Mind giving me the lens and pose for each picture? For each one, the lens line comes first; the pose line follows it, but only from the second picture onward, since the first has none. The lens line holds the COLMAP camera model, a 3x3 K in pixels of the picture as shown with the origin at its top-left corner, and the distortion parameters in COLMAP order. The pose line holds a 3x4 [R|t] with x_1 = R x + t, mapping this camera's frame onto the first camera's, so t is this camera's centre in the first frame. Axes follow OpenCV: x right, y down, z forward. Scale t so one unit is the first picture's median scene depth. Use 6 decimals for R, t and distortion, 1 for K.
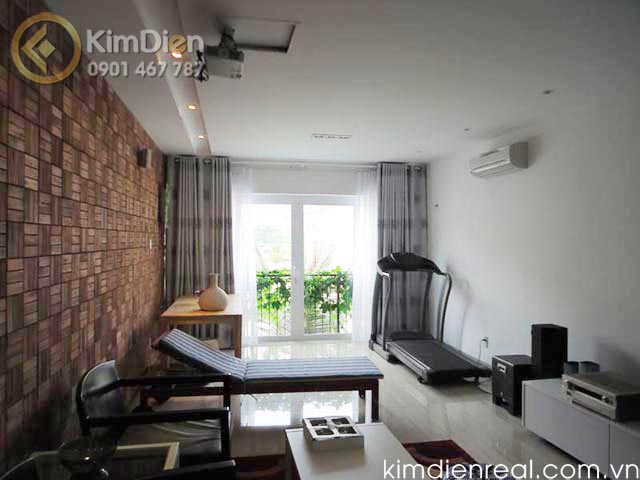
lens RADIAL K [[529.8, 0, 320.0], [0, 529.8, 240.0], [0, 0, 1]] dist [-0.002662, -0.000111]
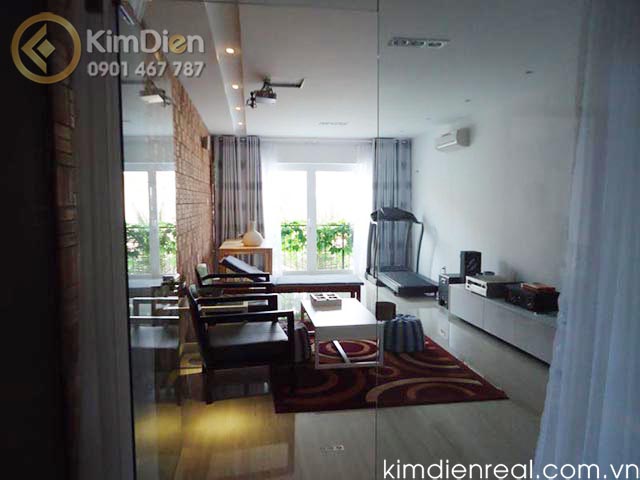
lens RADIAL K [[529.8, 0, 320.0], [0, 529.8, 240.0], [0, 0, 1]] dist [-0.002662, -0.000111]
pose [[0.999312, -0.002145, -0.037038, 0.029198], [0.004839, 0.997335, 0.072796, 0.007967], [0.036783, -0.072925, 0.996659, -0.338889]]
